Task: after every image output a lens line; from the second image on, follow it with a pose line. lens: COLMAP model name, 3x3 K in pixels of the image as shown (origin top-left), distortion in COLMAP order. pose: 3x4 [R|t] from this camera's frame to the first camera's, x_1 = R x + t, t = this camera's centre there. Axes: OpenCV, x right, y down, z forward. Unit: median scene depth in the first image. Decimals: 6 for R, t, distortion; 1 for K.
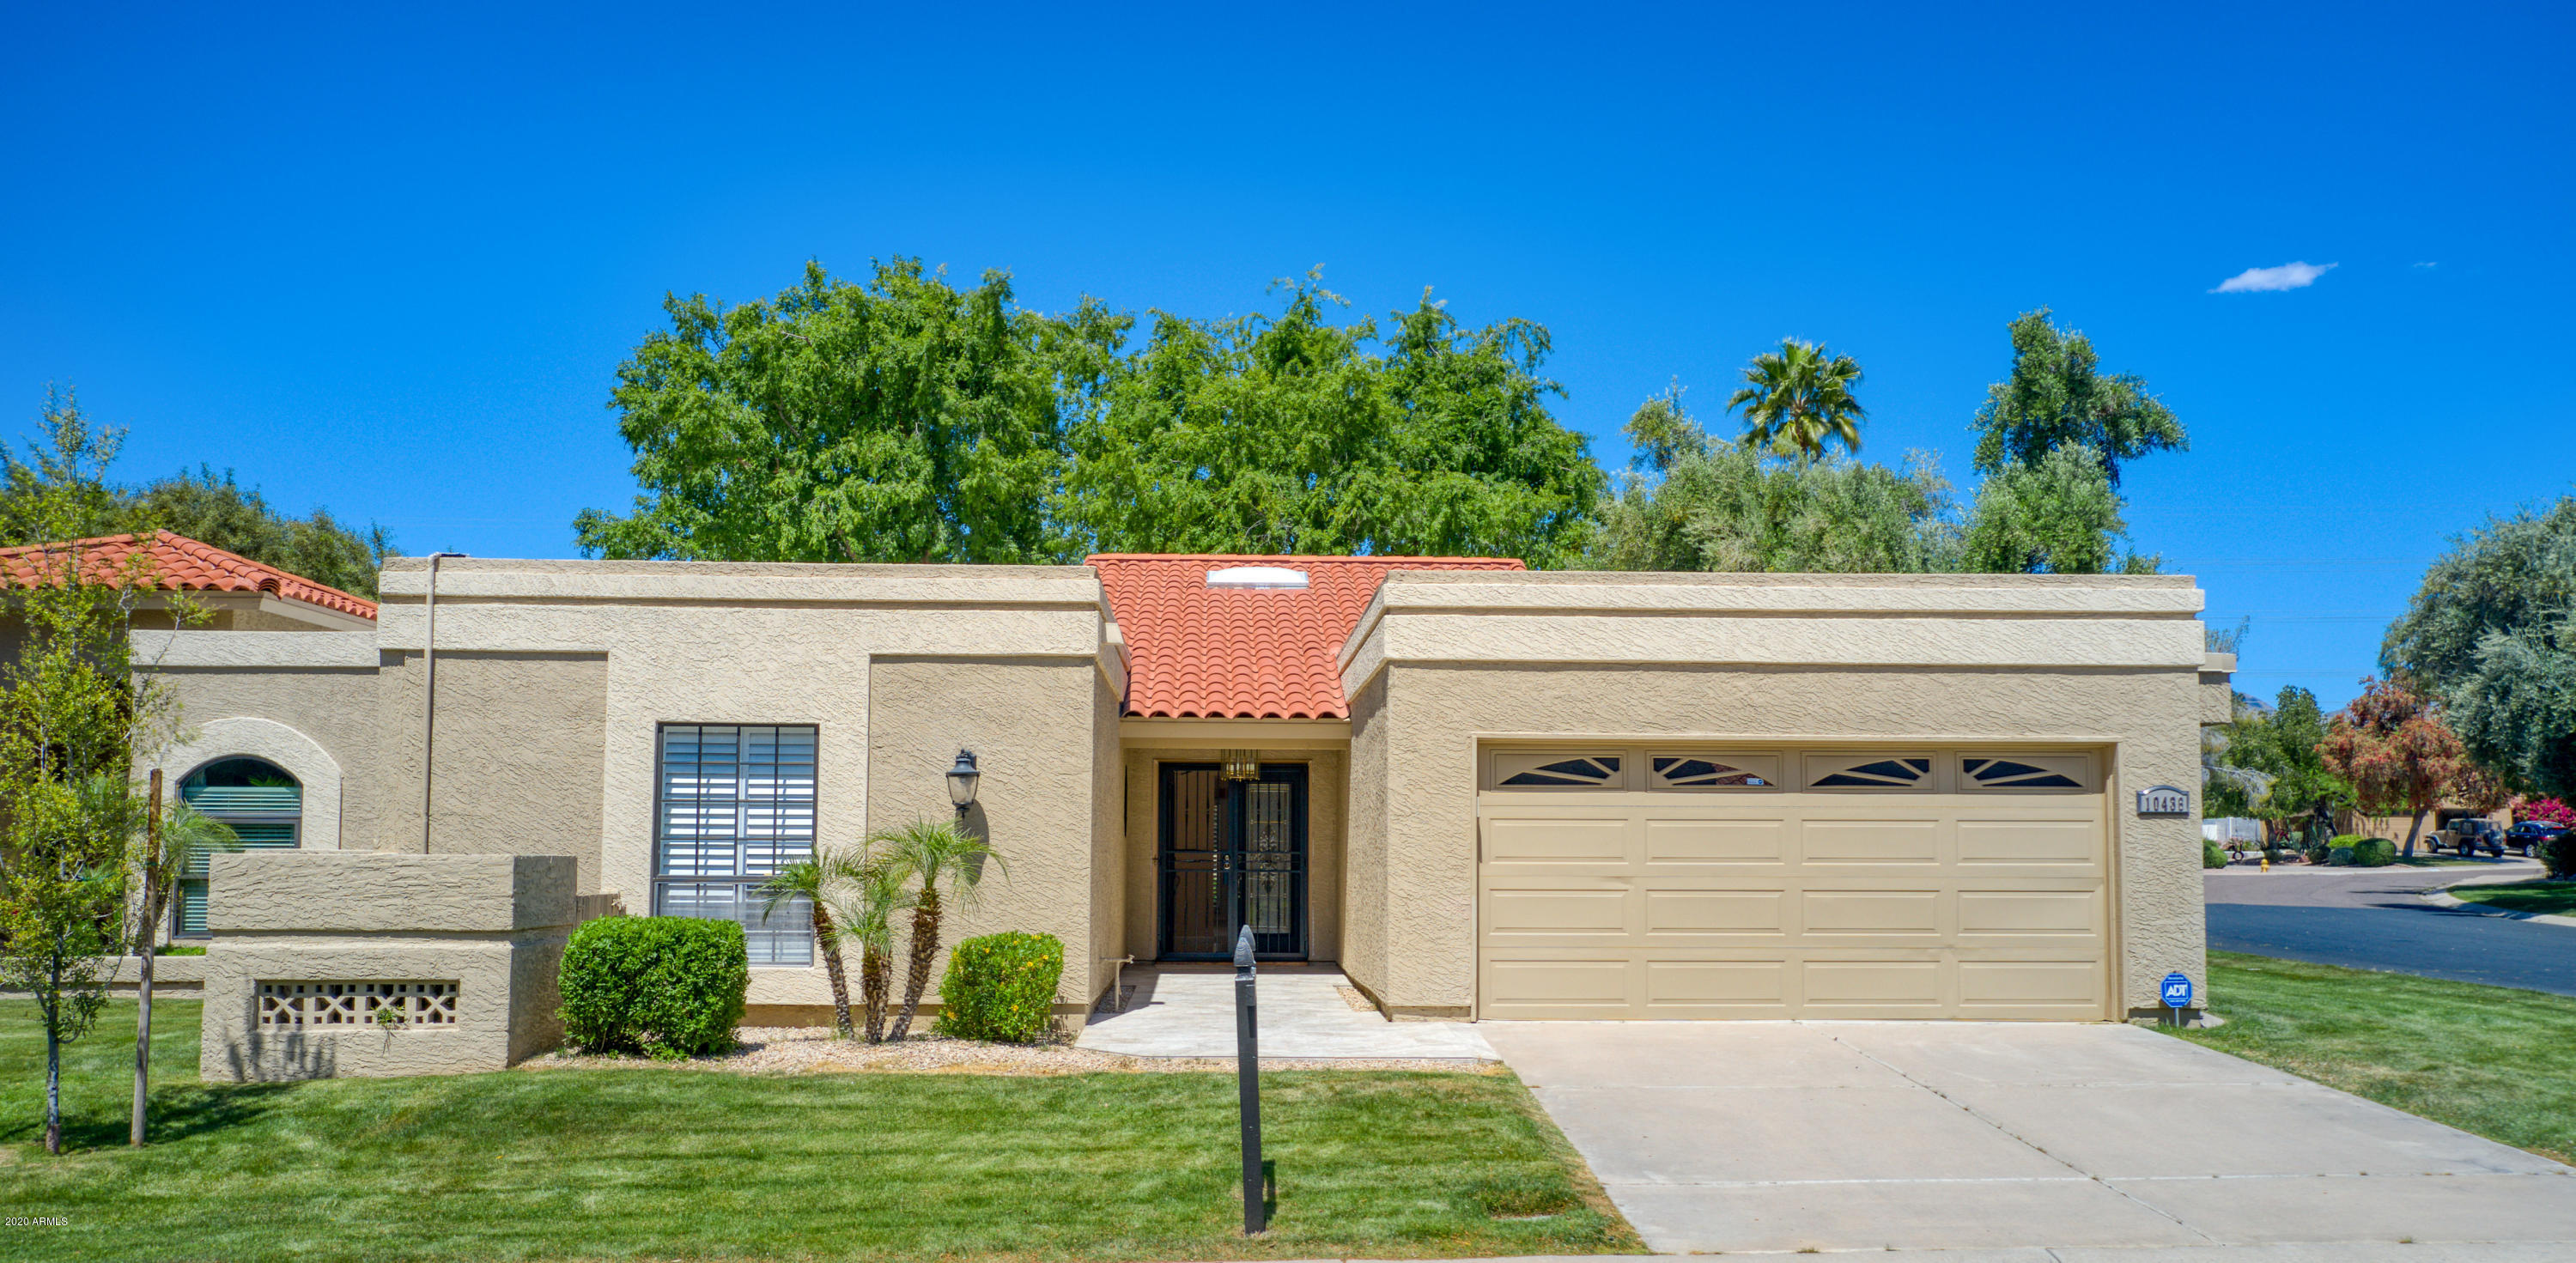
lens RADIAL K [[1972.8, 0, 1282.4], [0, 1972.8, 715.9], [0, 0, 1]] dist [0.017365, -0.002740]
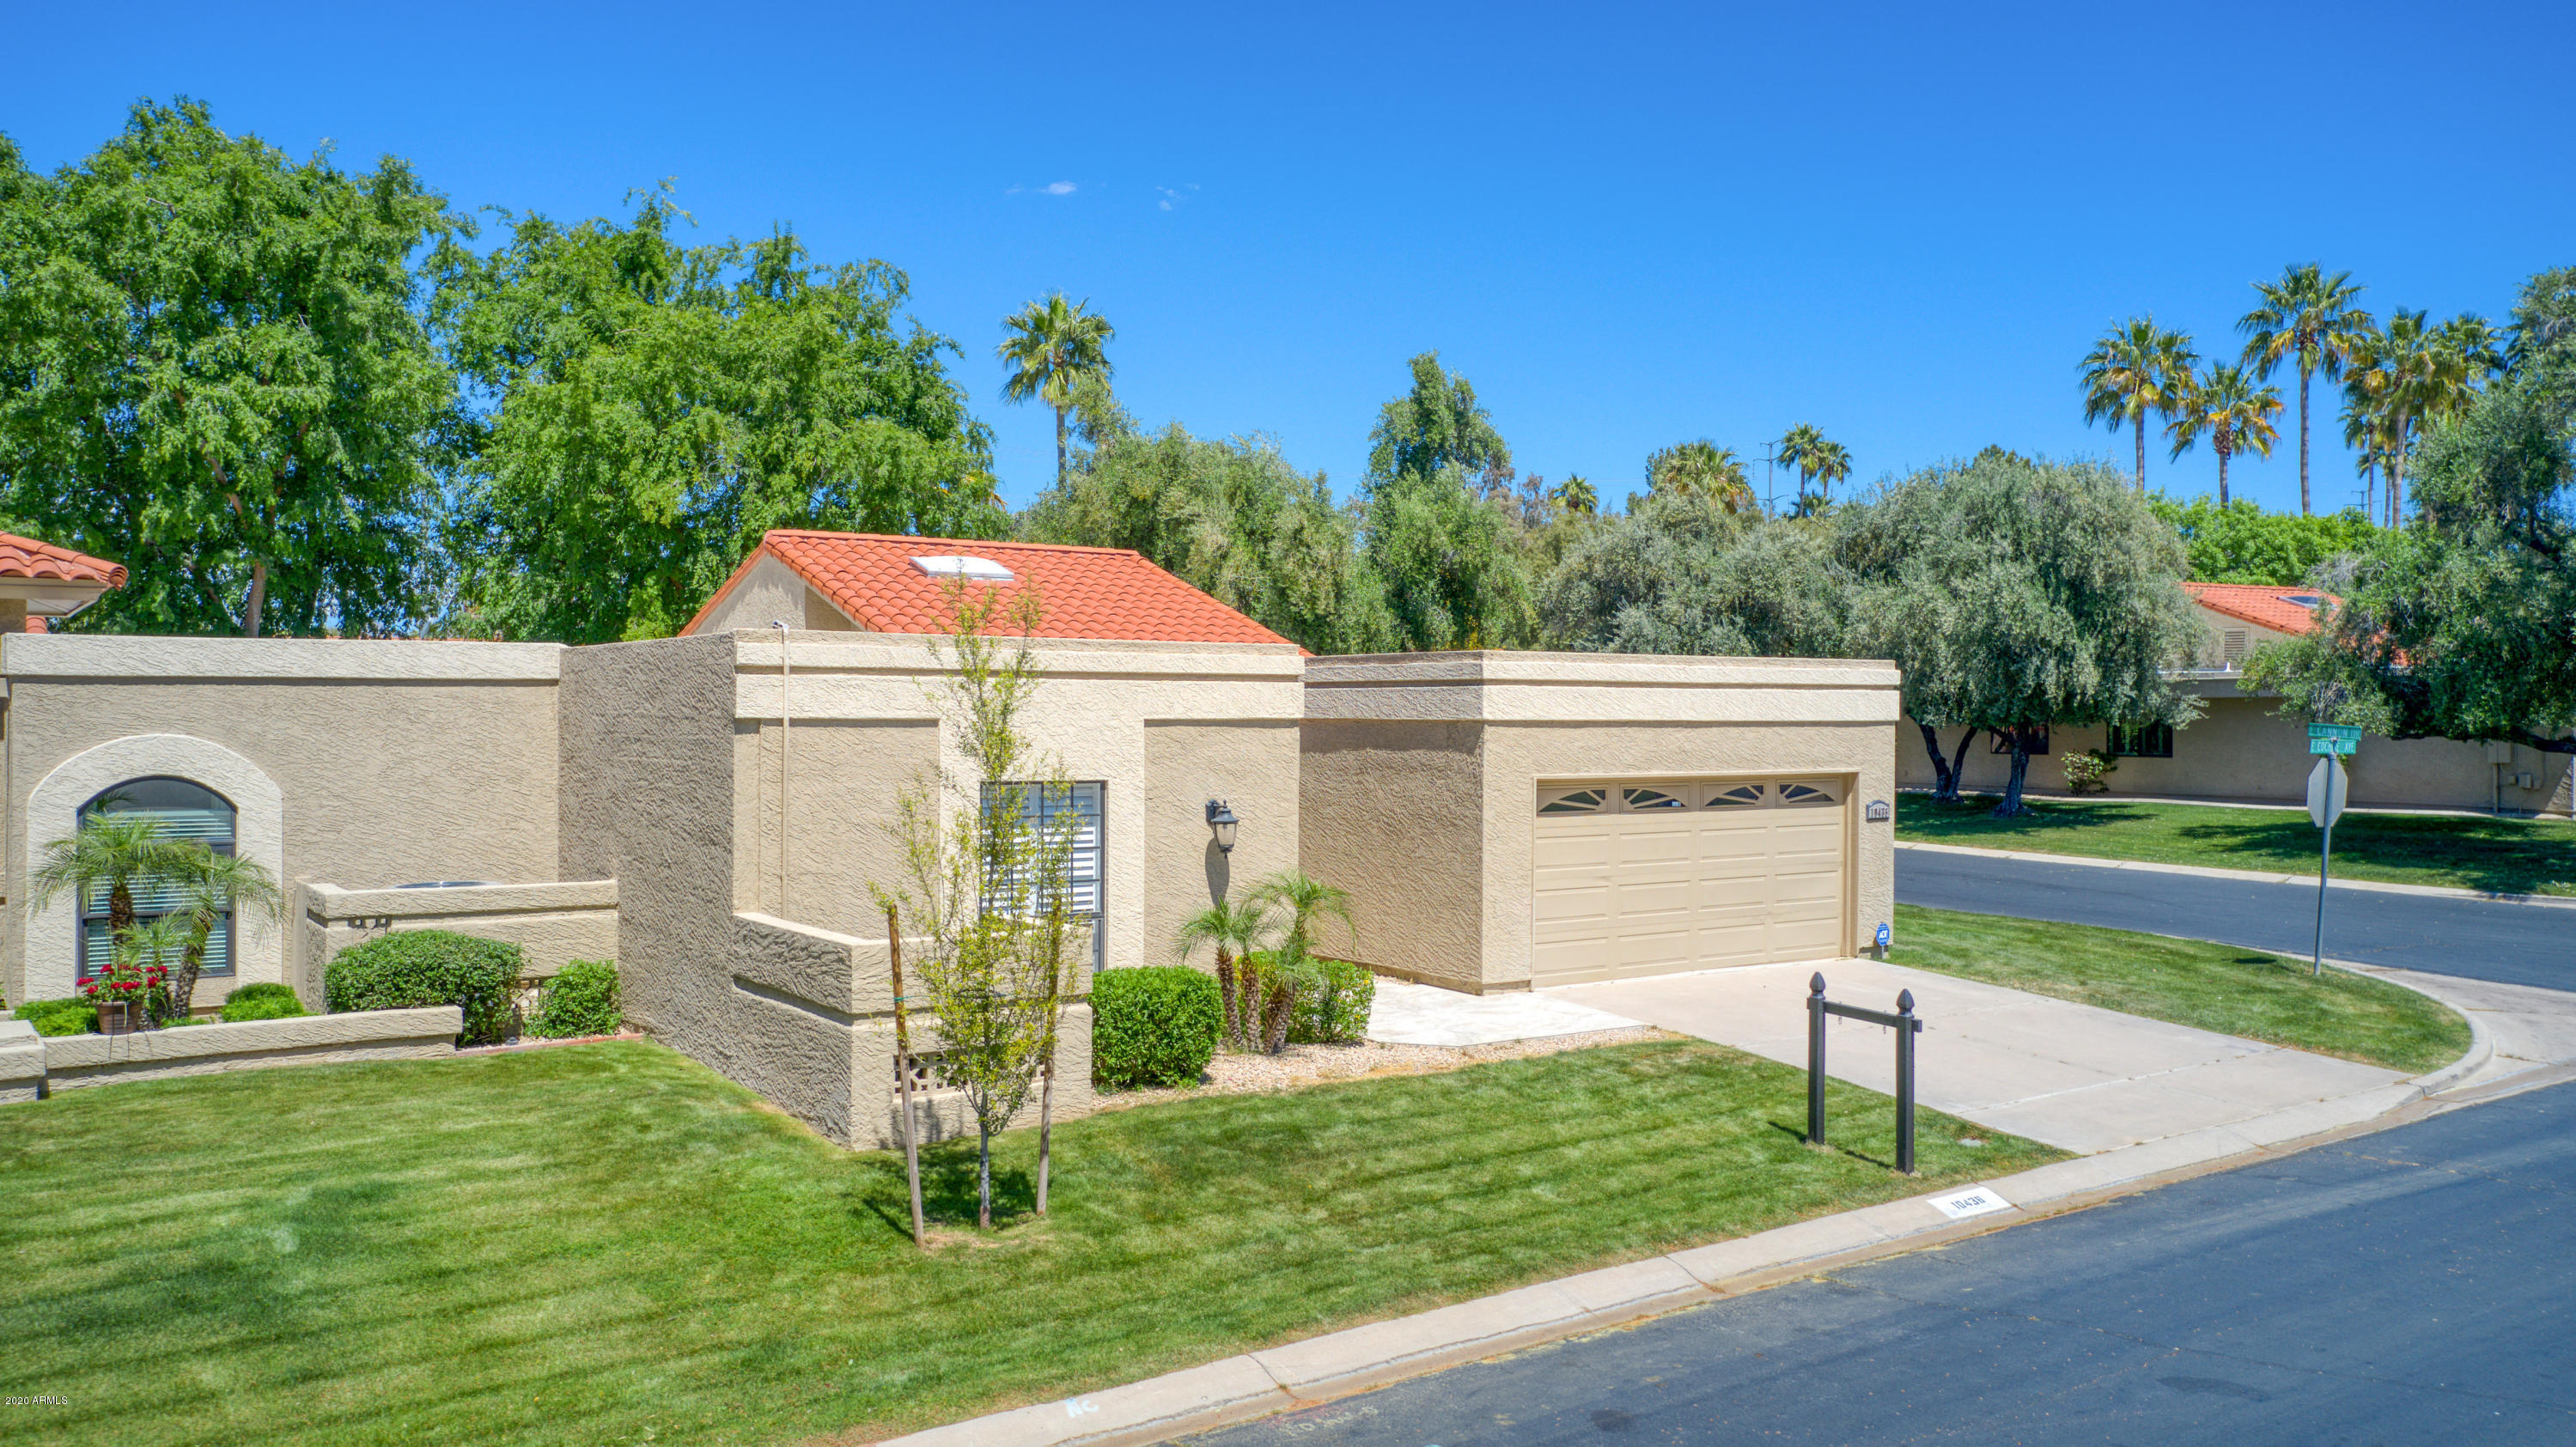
lens RADIAL K [[1958.7, 0, 1295.3], [0, 1958.7, 724.5], [0, 0, 1]] dist [0.030191, -0.010503]
pose [[0.841922, -0.004518, 0.539580, -0.745150], [-0.038444, 0.996922, 0.068332, -0.108711], [-0.538228, -0.078274, 0.839157, -0.018220]]
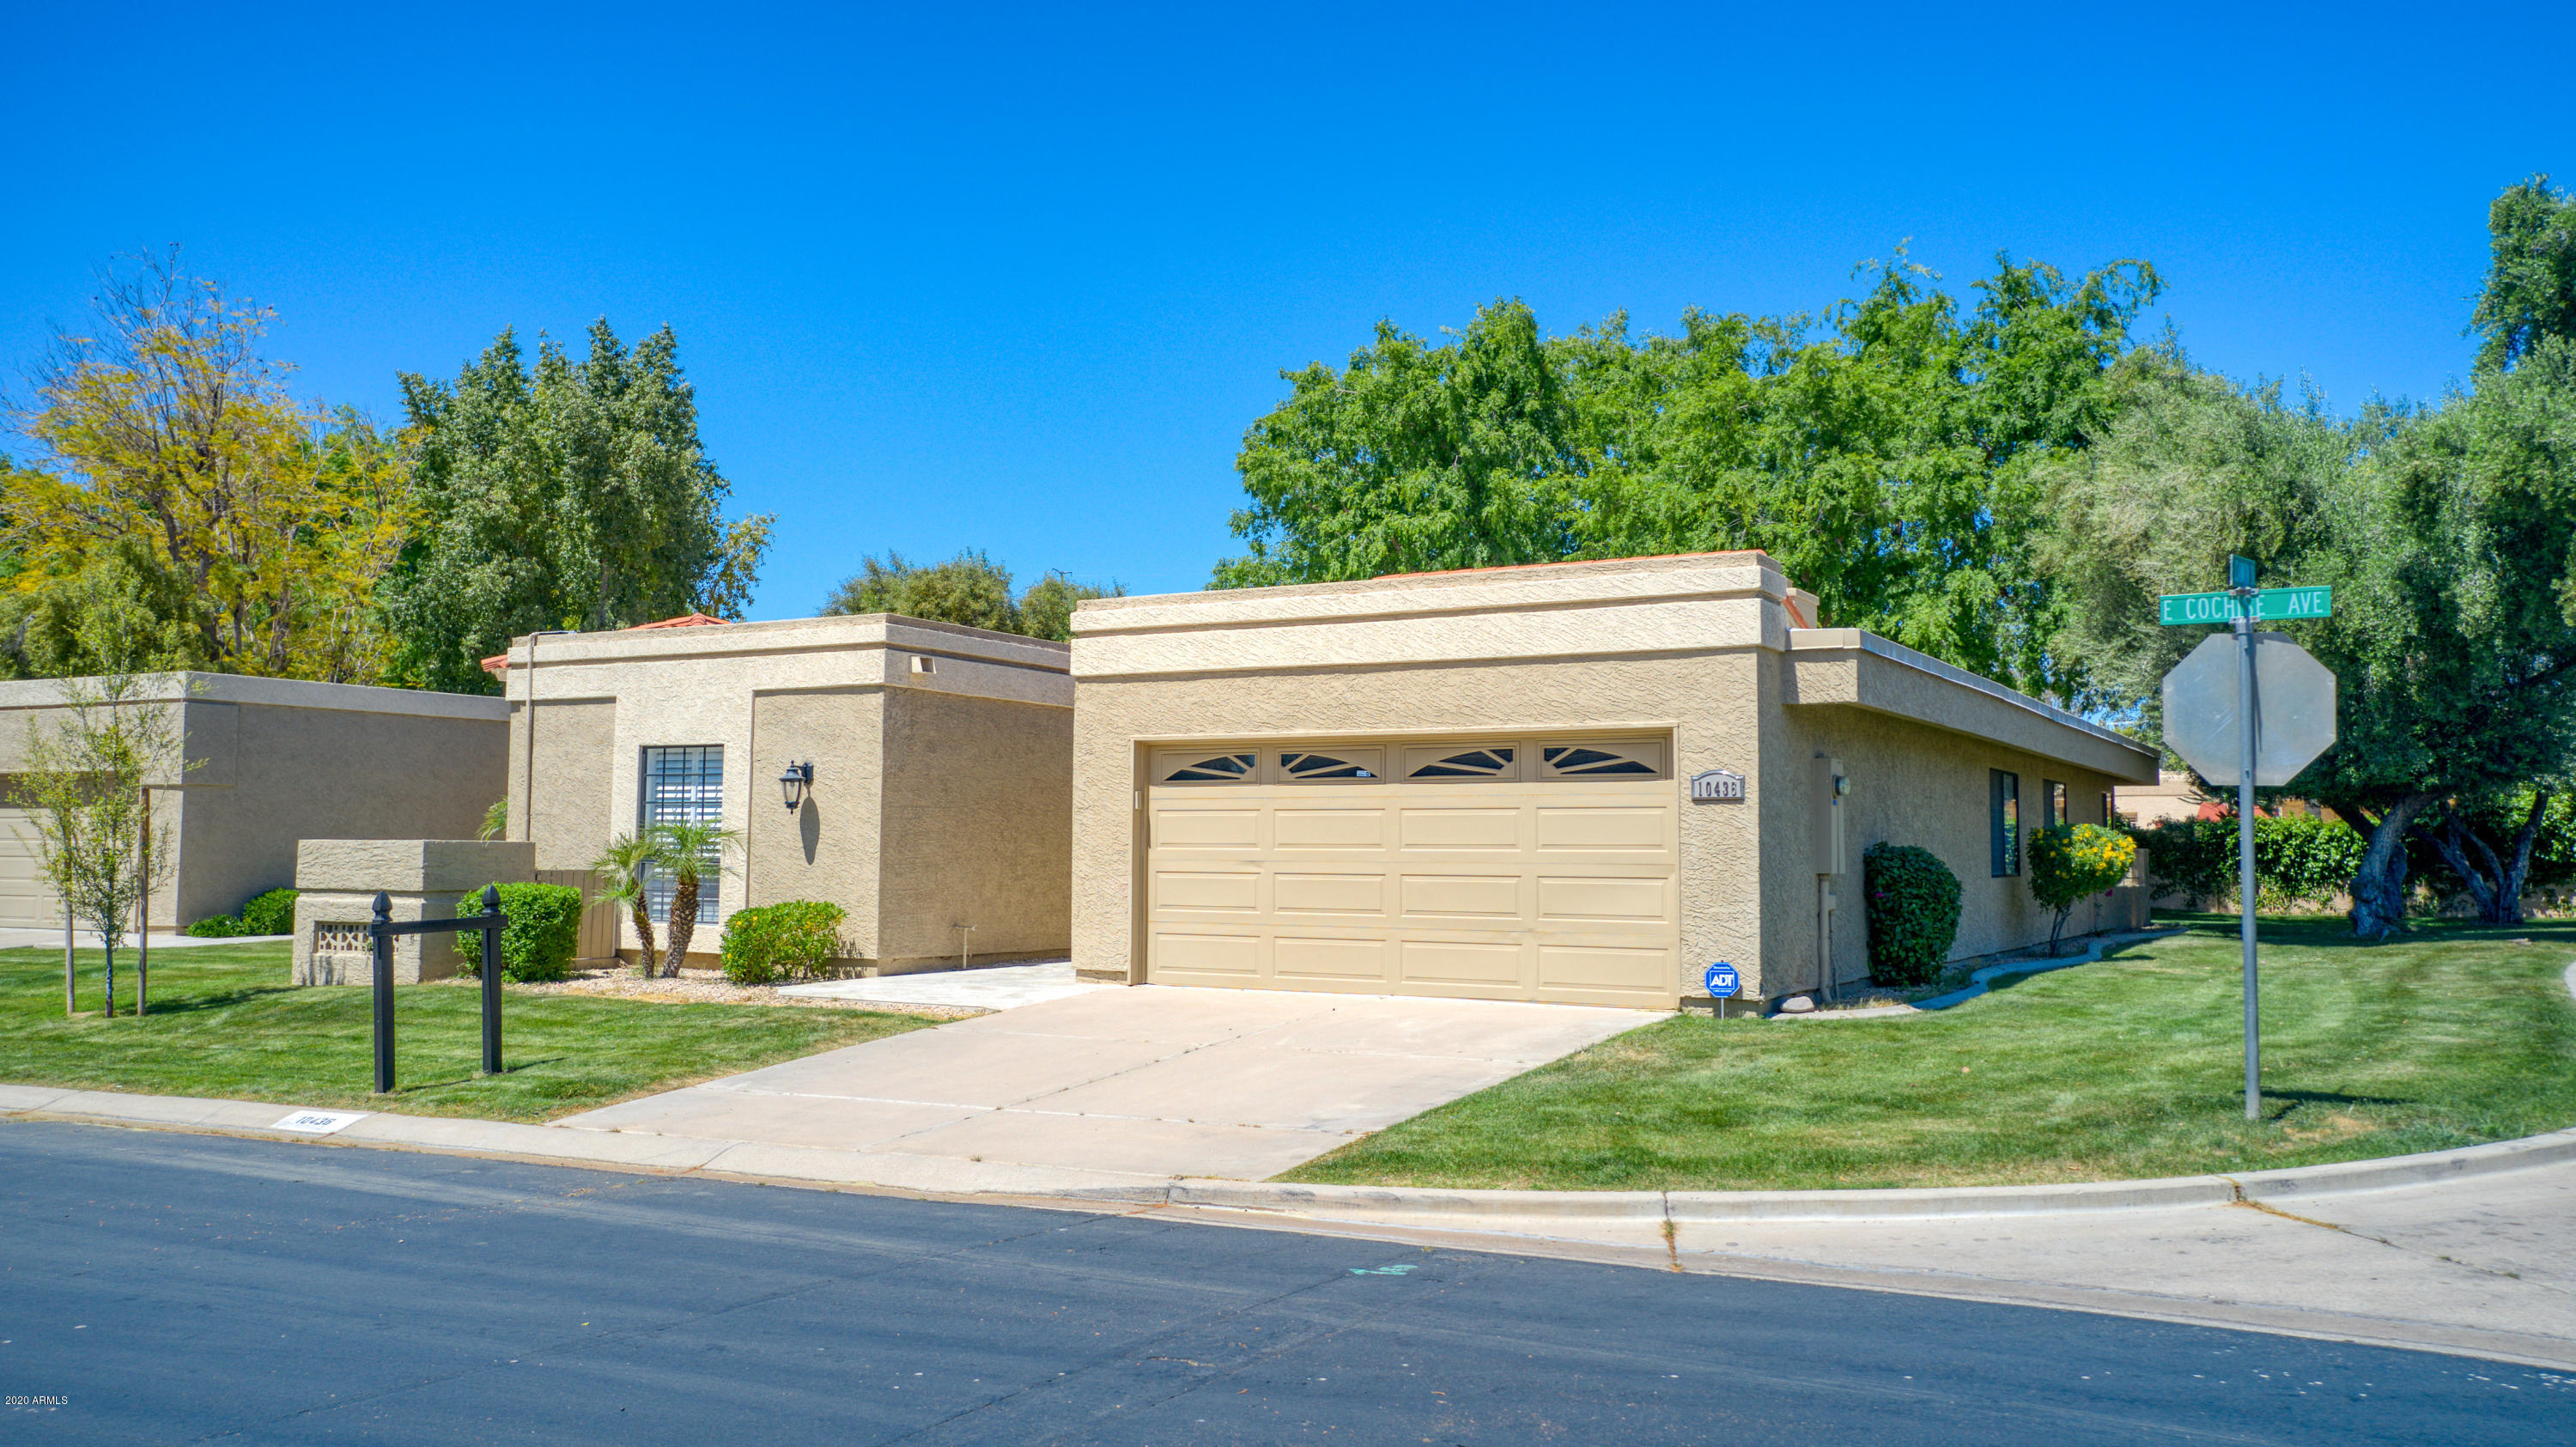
lens RADIAL K [[1959.1, 0, 1292.5], [0, 1959.1, 738.6], [0, 0, 1]] dist [0.030191, -0.010503]
pose [[0.850833, -0.028461, -0.524665, 0.775569], [0.033064, 0.999453, -0.000598, 0.013384], [0.524395, -0.016839, 0.851309, 0.068276]]
